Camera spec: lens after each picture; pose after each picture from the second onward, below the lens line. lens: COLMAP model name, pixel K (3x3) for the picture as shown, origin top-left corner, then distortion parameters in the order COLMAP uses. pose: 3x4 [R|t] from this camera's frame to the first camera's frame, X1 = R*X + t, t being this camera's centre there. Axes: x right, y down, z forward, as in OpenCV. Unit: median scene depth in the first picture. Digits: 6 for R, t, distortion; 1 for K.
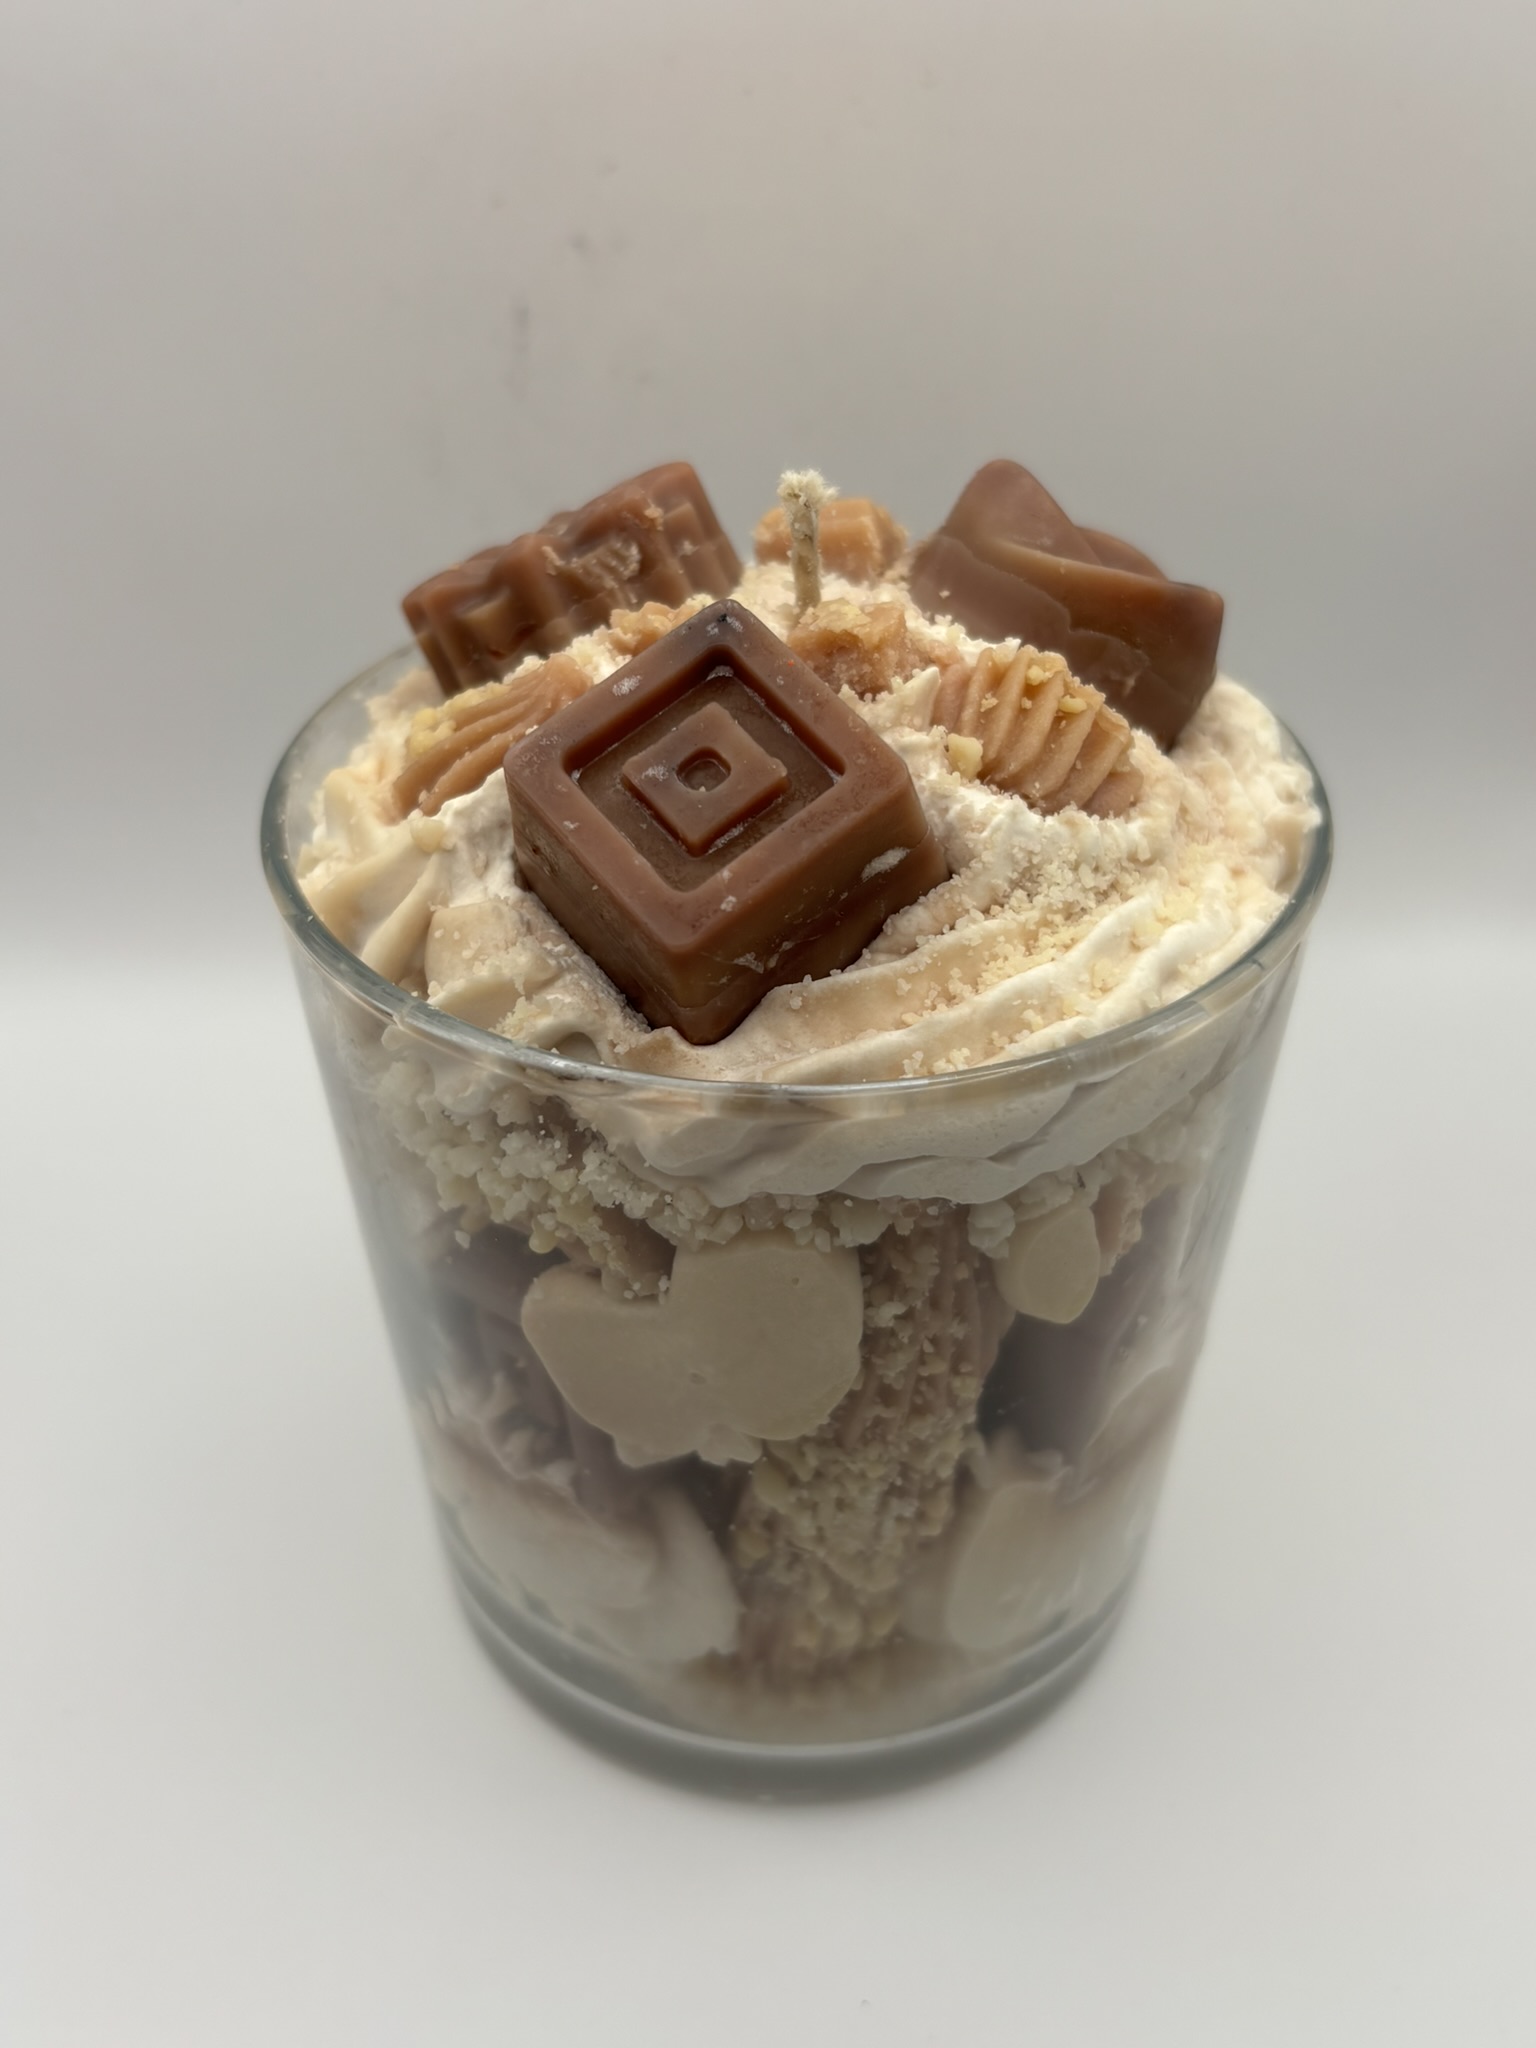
lens RADIAL K [[2063.7, 0, 768.0], [0, 2063.7, 1024.0], [0, 0, 1]] dist [0.130792, -0.004310]
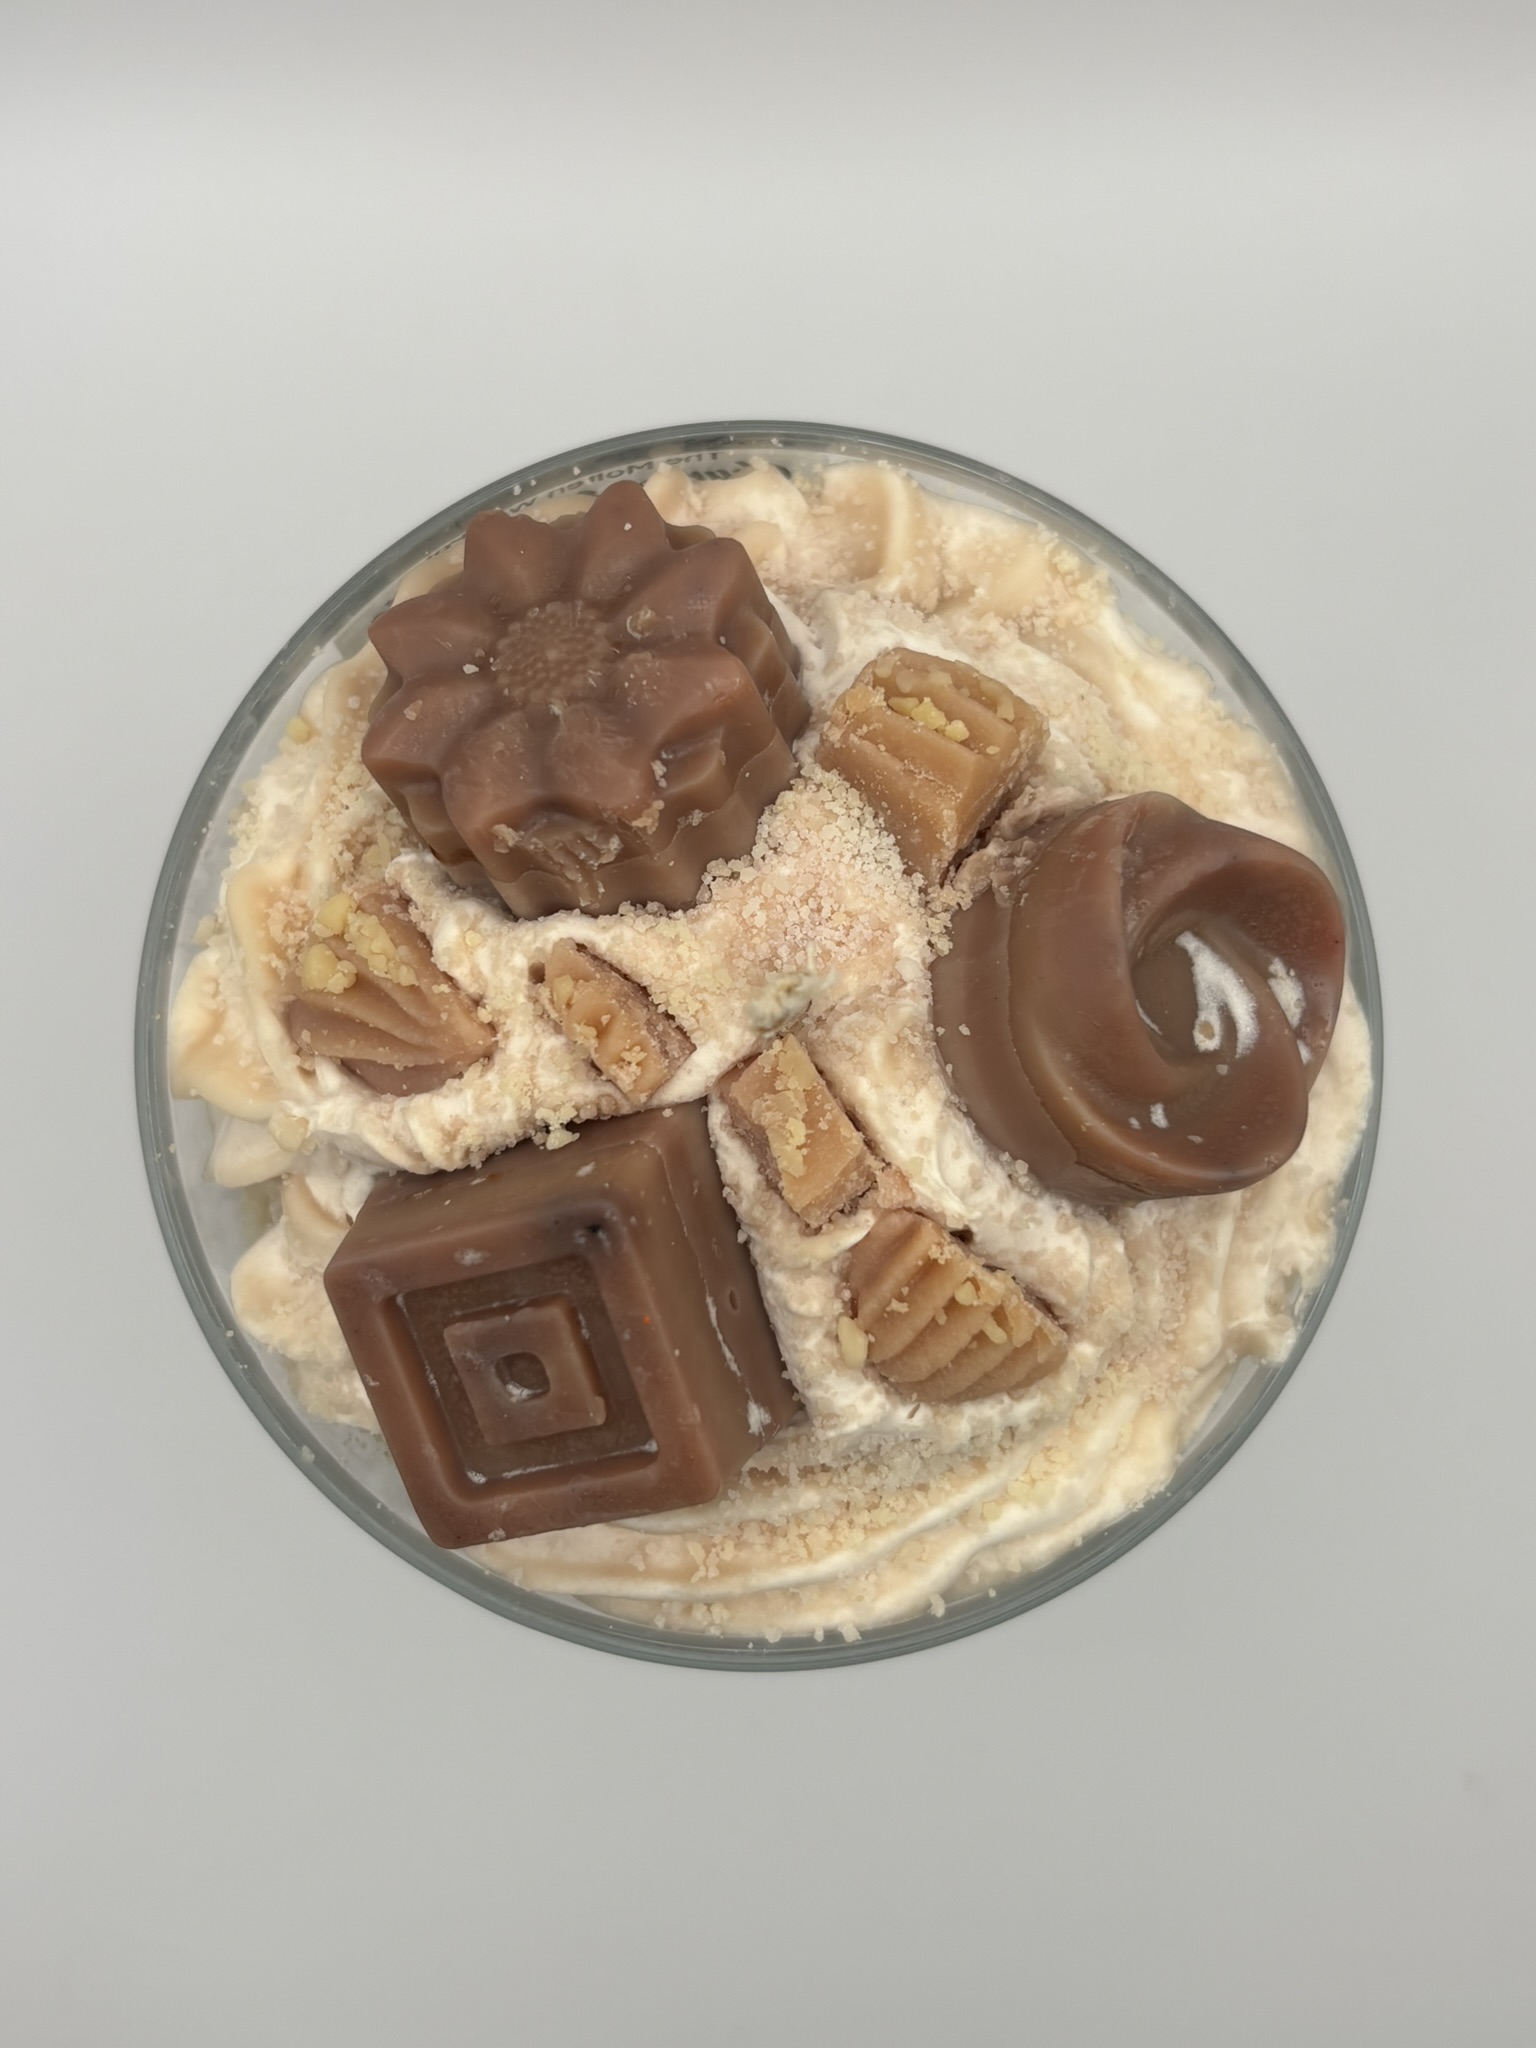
lens RADIAL K [[2175.2, 0, 767.9], [0, 2175.2, 1064.3], [0, 0, 1]] dist [0.188201, 0.000805]
pose [[0.937920, 0.346841, 0.002577, 0.018716], [-0.224525, 0.601458, 0.766705, -0.919866], [0.264375, -0.719687, 0.641995, 0.483789]]
